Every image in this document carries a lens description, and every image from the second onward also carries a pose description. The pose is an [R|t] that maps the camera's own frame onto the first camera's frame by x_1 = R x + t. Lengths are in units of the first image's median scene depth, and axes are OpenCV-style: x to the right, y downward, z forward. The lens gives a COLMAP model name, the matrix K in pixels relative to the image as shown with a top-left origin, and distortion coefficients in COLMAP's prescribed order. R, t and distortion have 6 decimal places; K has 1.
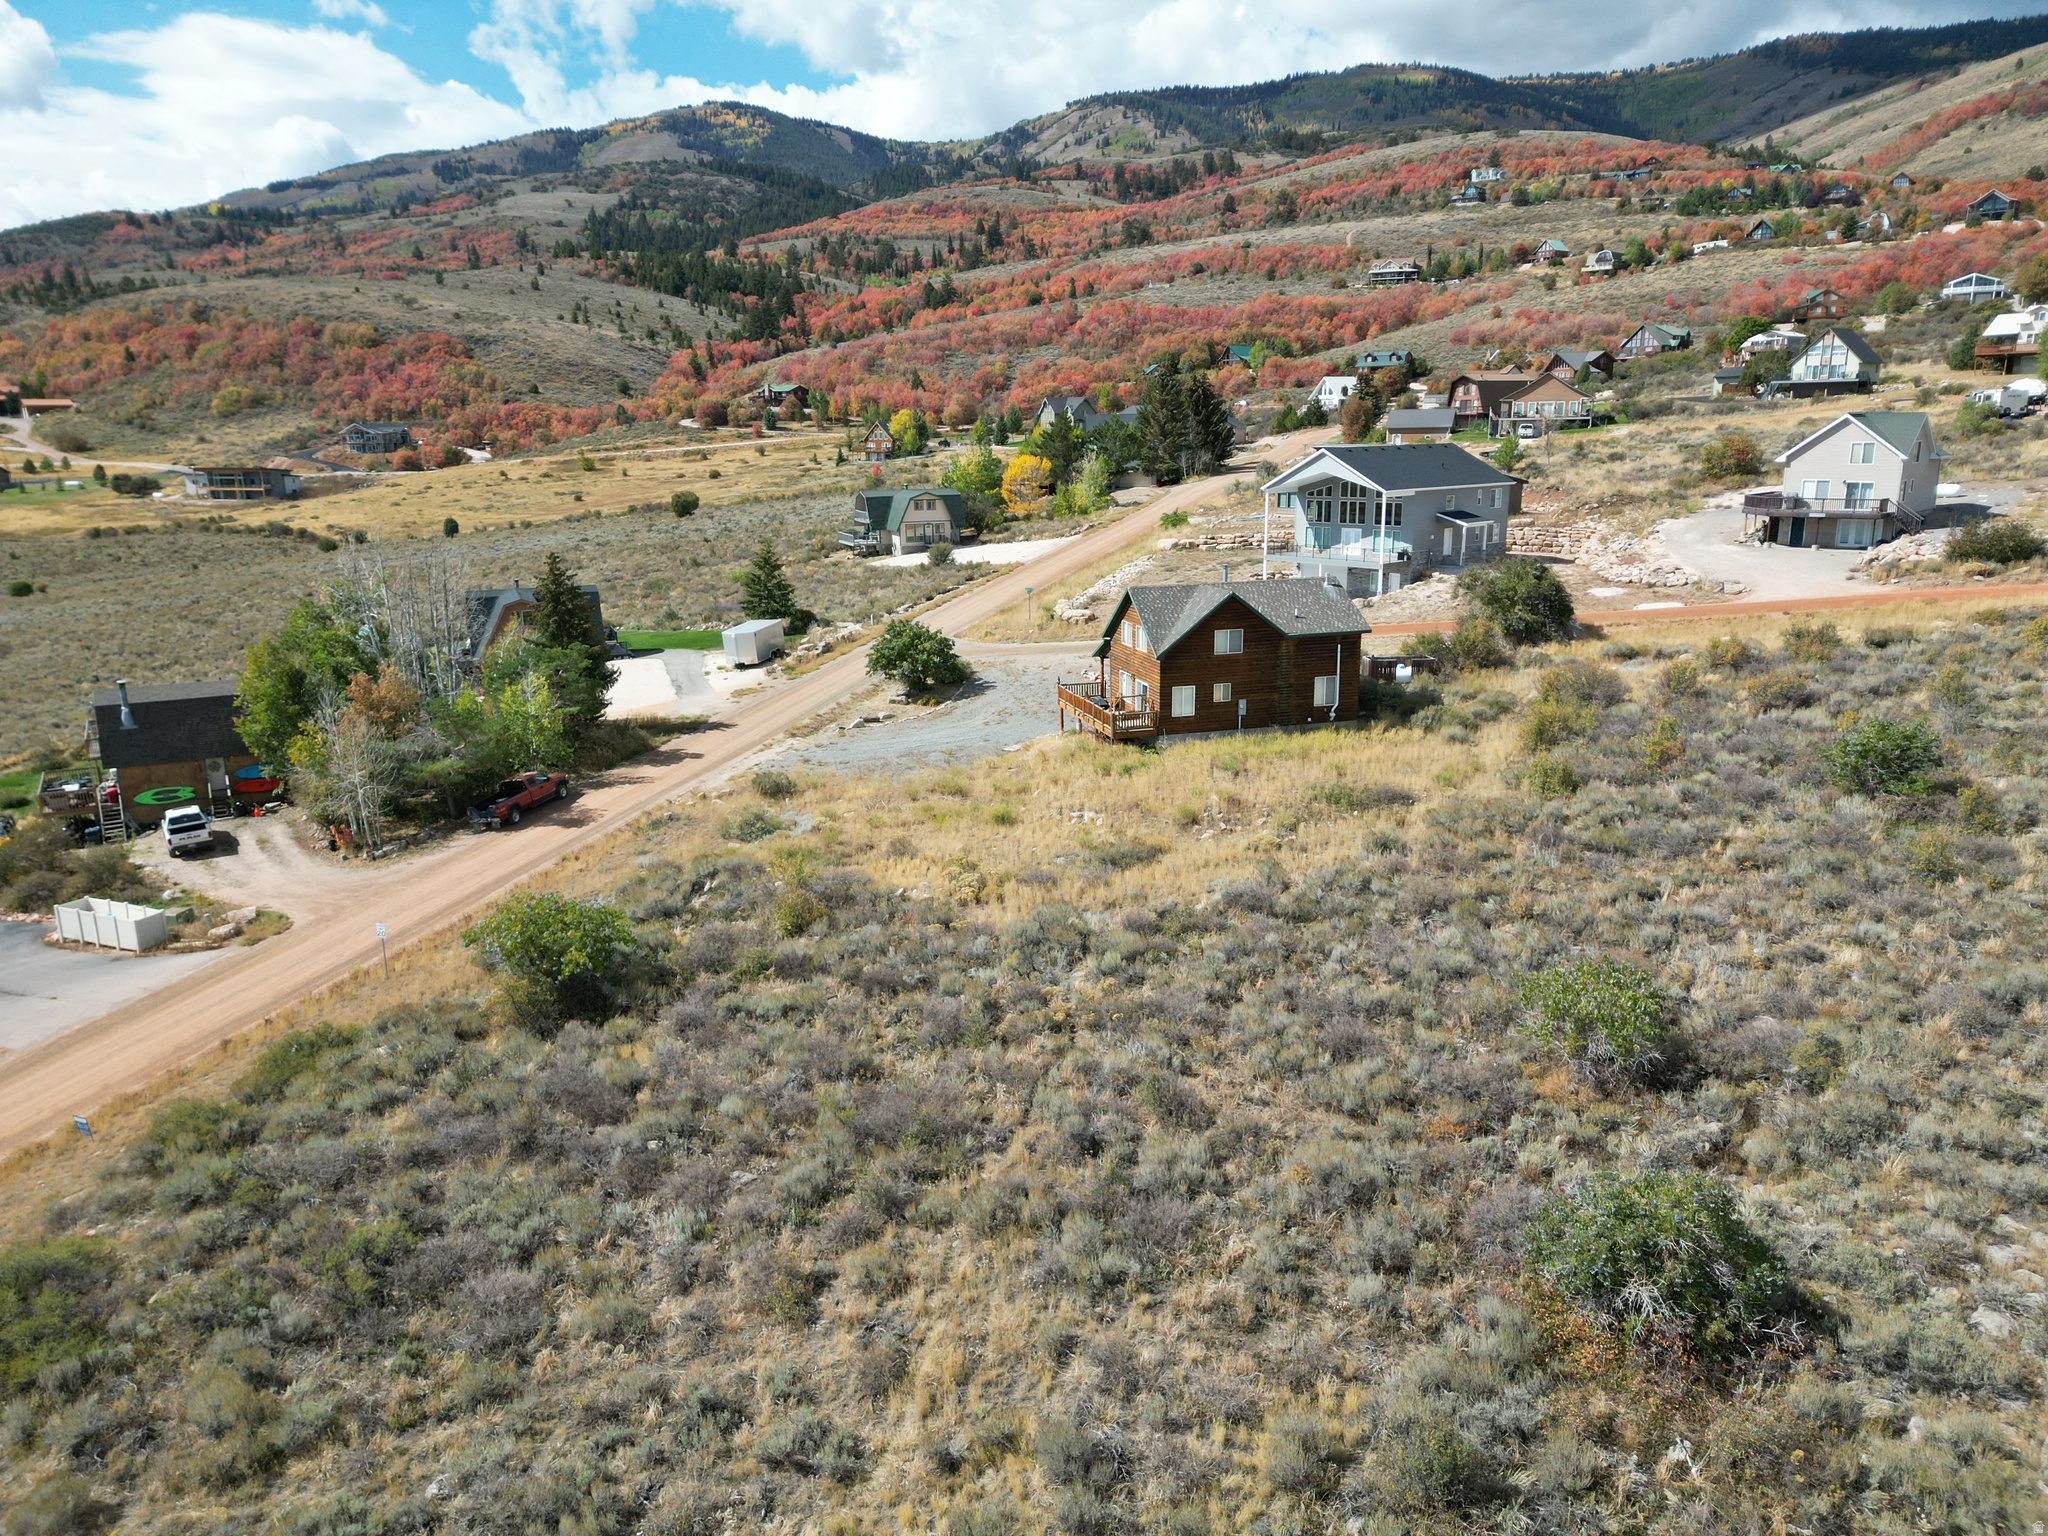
lens RADIAL K [[1431.5, 0, 1025.0], [0, 1431.5, 761.5], [0, 0, 1]] dist [0.073898, -0.069185]
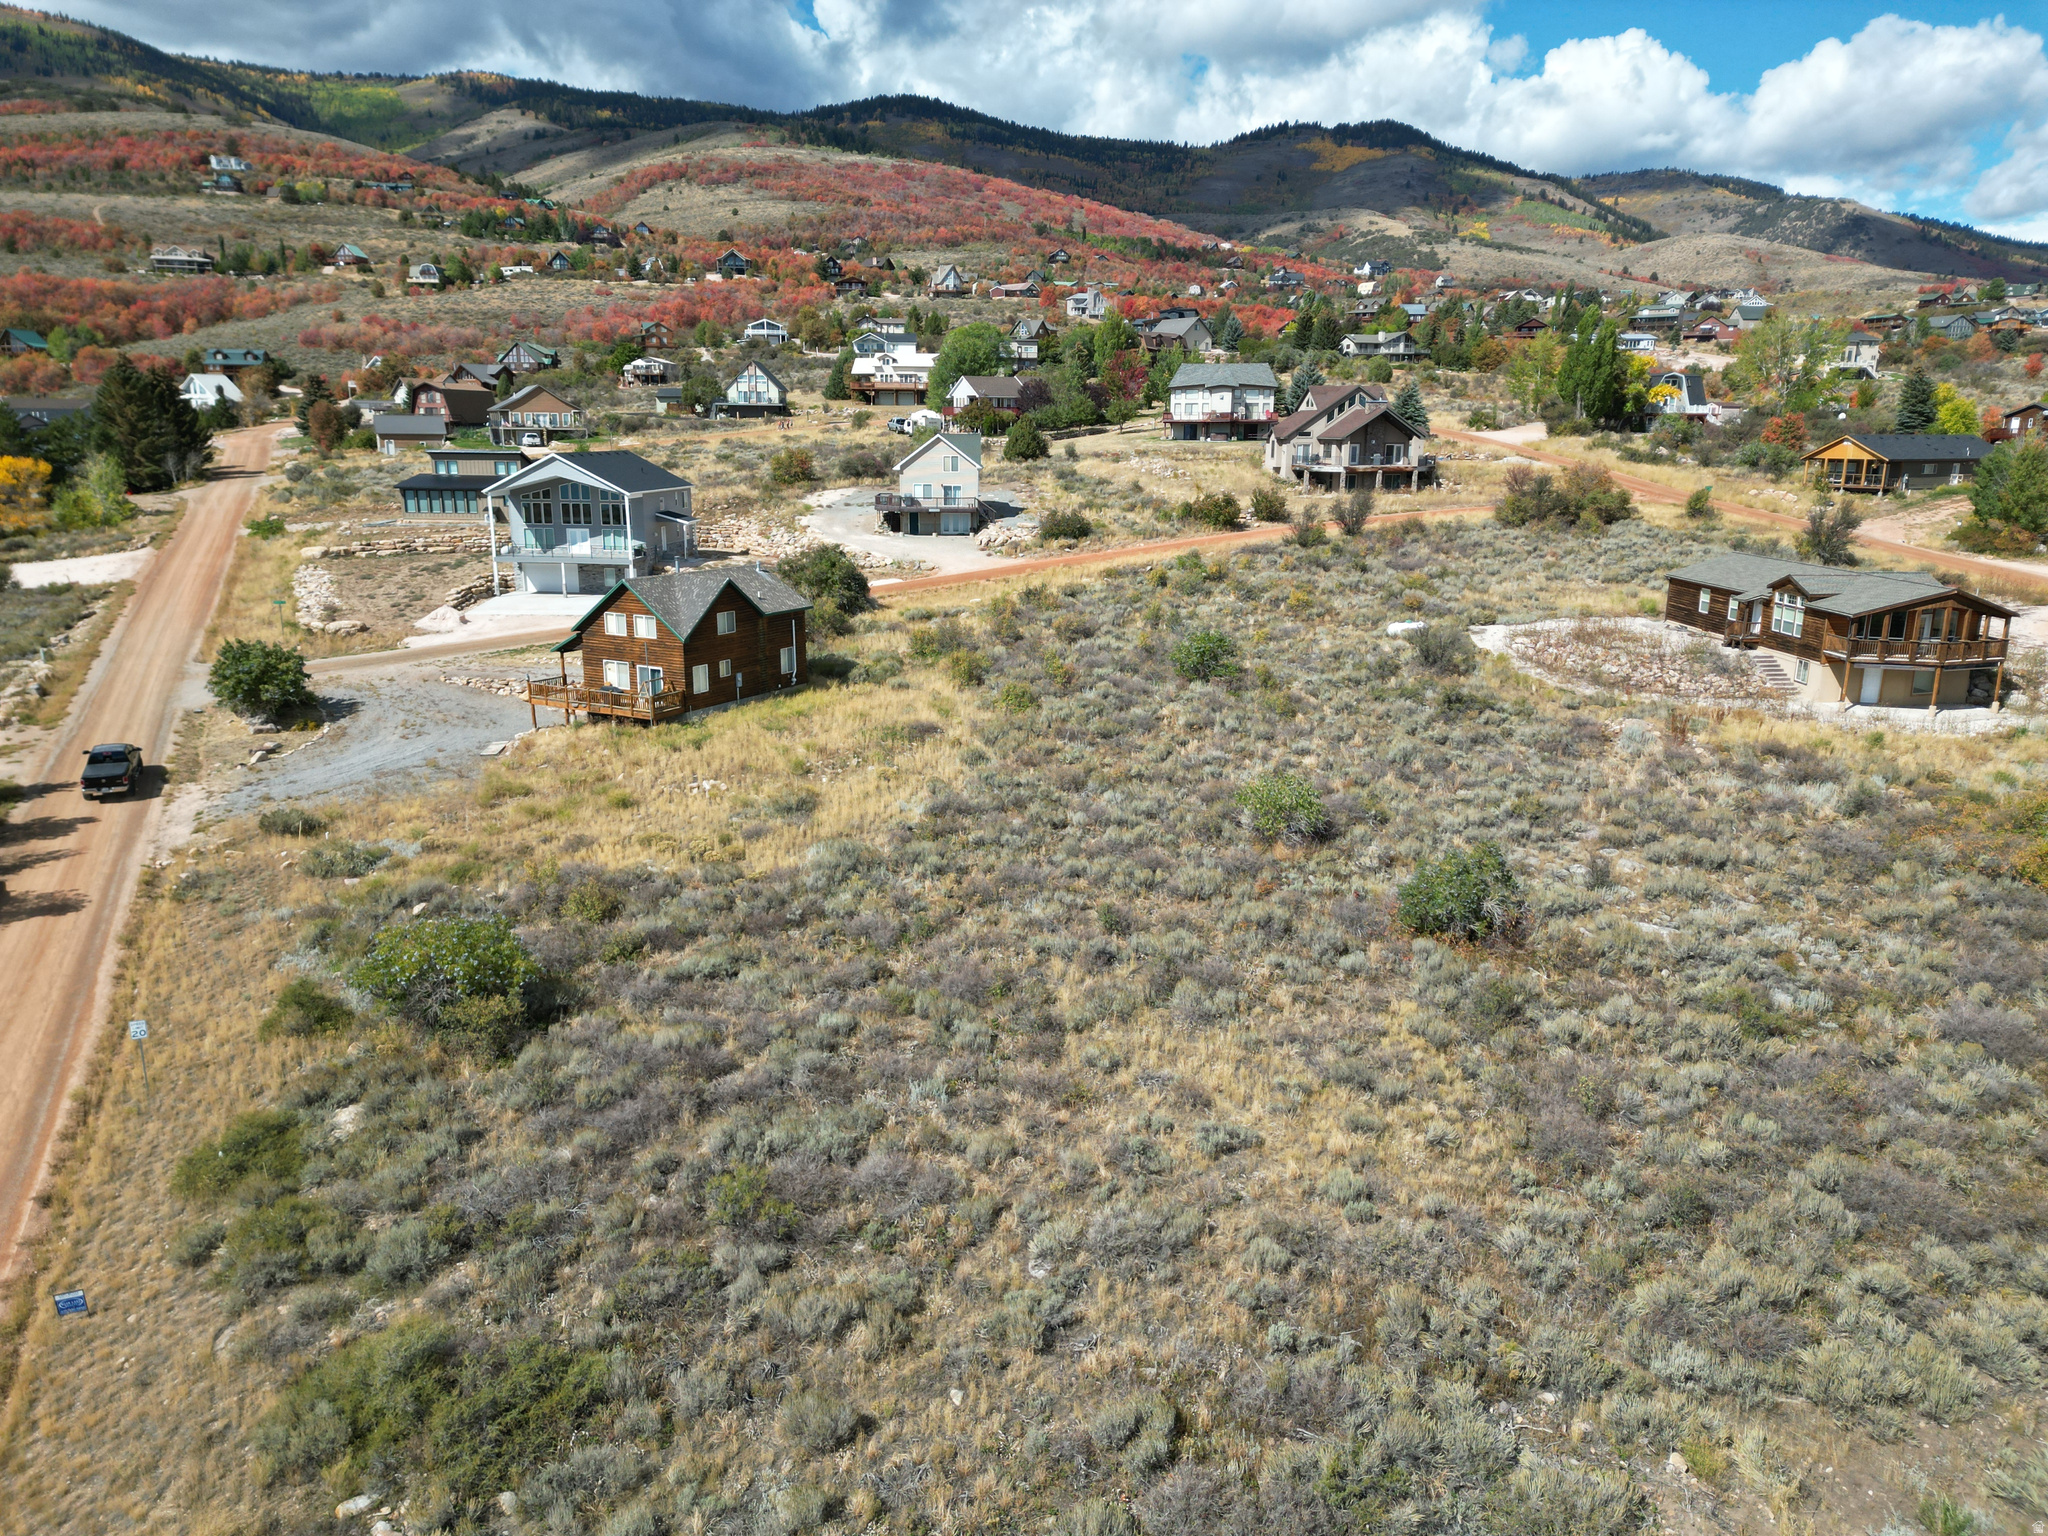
lens RADIAL K [[1431.5, 0, 1025.0], [0, 1431.5, 761.5], [0, 0, 1]] dist [0.073898, -0.069185]
pose [[0.697708, -0.144418, 0.701674, -0.079314], [0.149253, 0.987280, 0.054793, -0.000394], [-0.700662, 0.066497, 0.710388, 0.006053]]
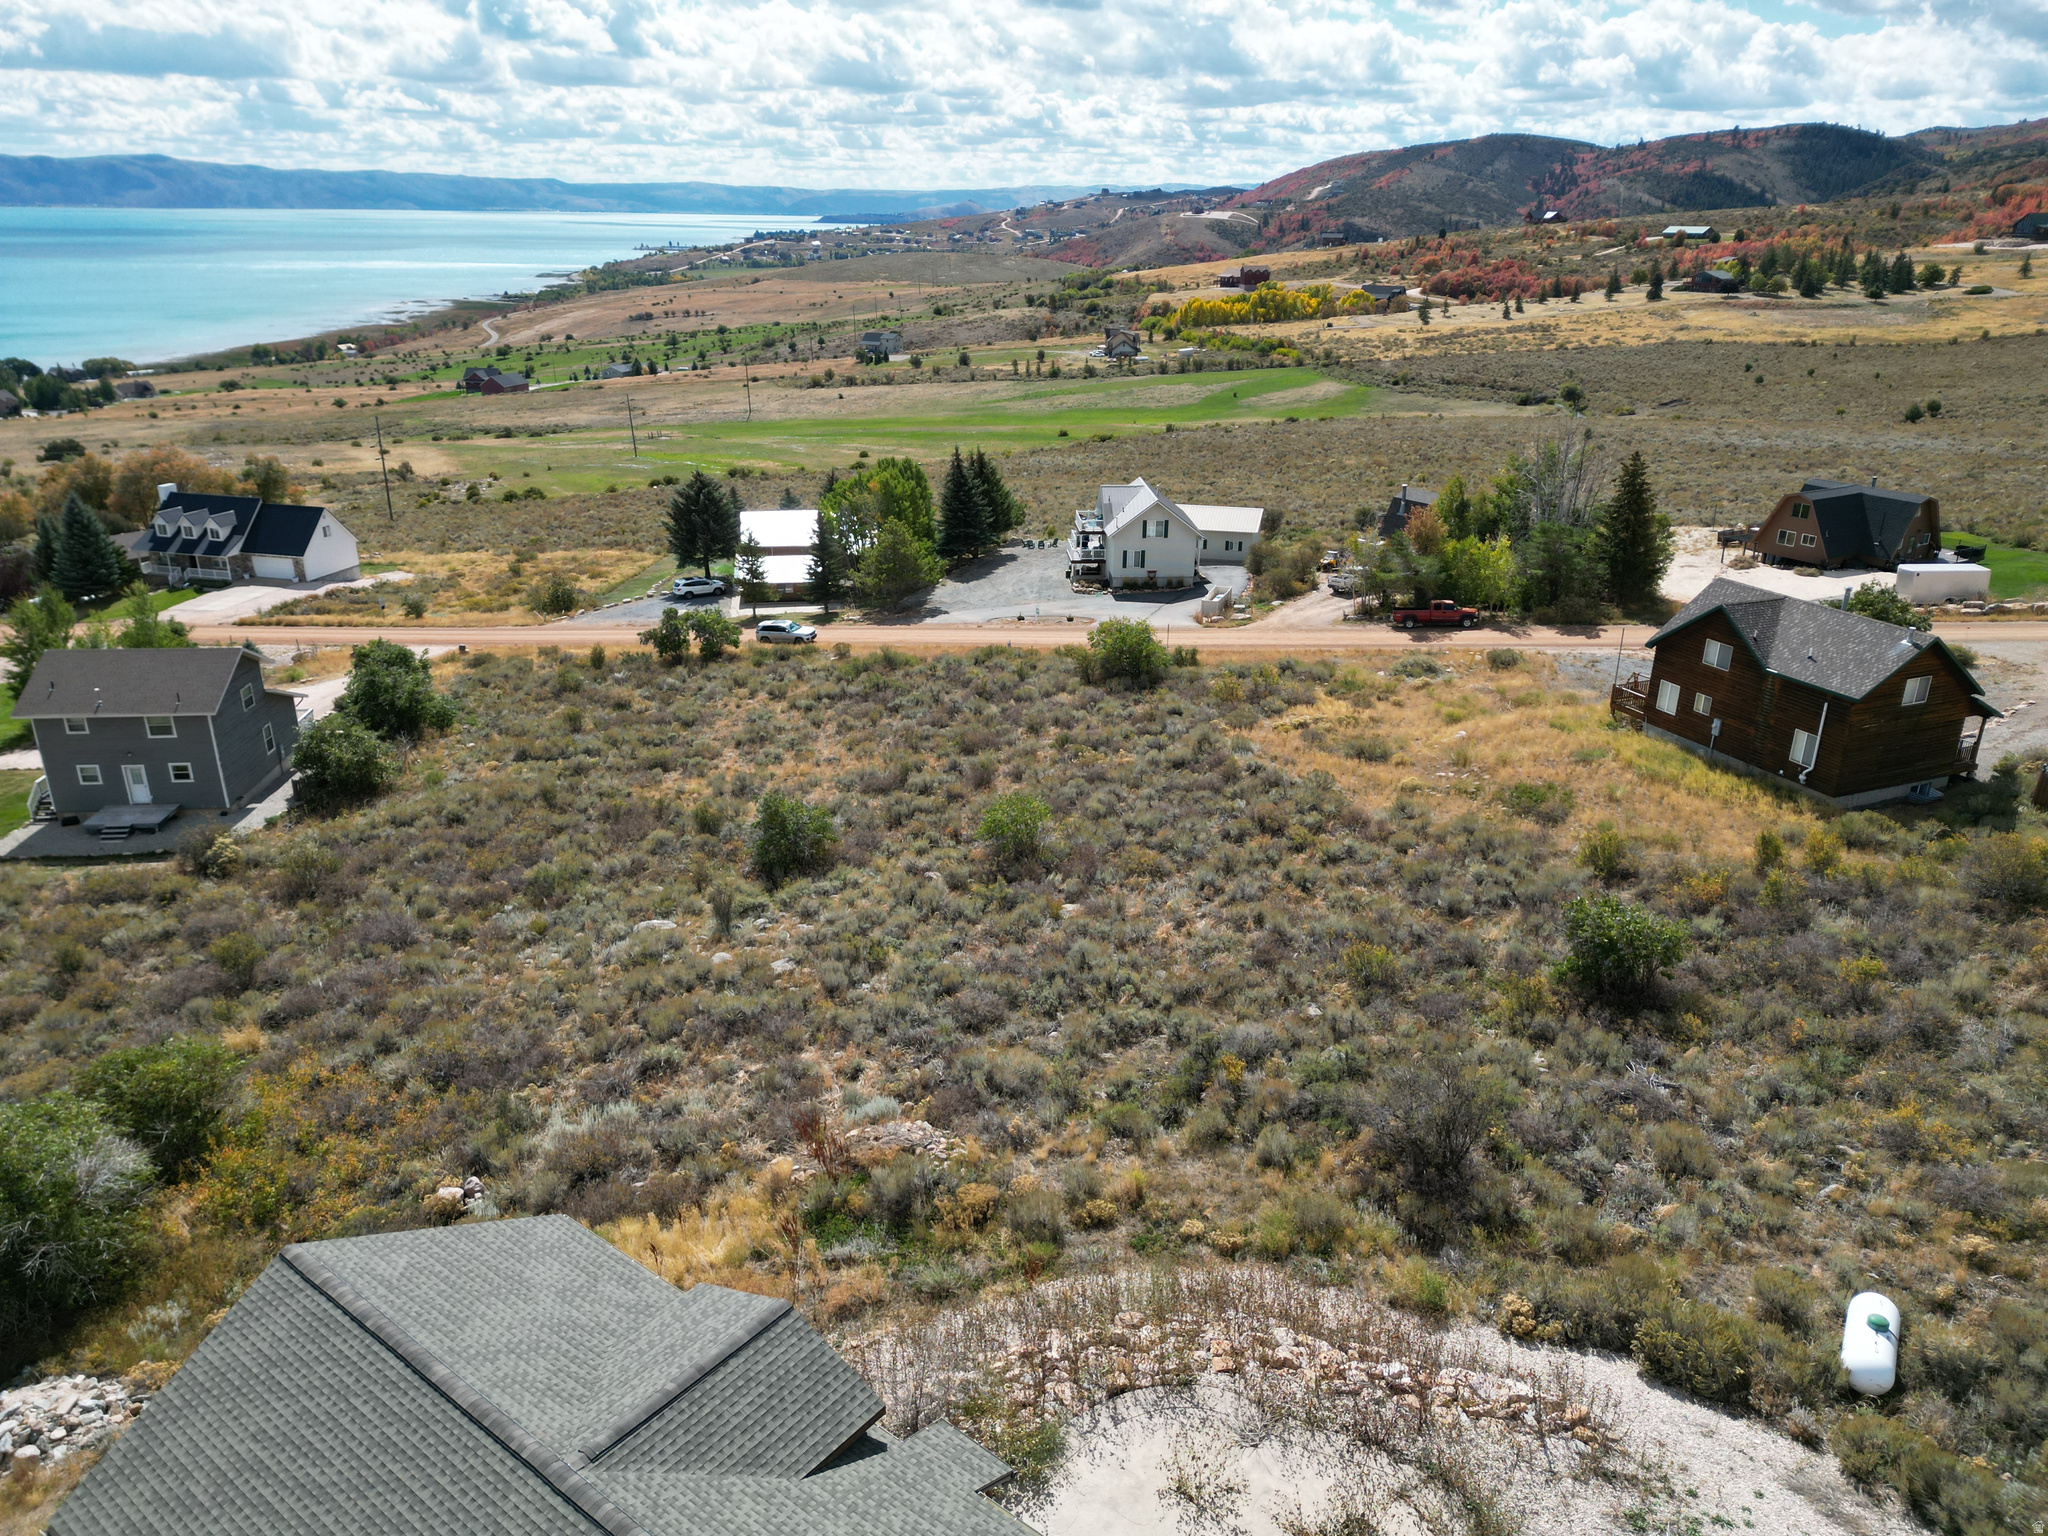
lens RADIAL K [[1431.5, 0, 1025.0], [0, 1431.5, 761.5], [0, 0, 1]] dist [0.073898, -0.069185]
pose [[0.116284, 0.369577, -0.921895, 0.158076], [-0.238813, 0.911366, 0.335233, -0.036615], [0.964078, 0.181178, 0.194237, 0.059989]]
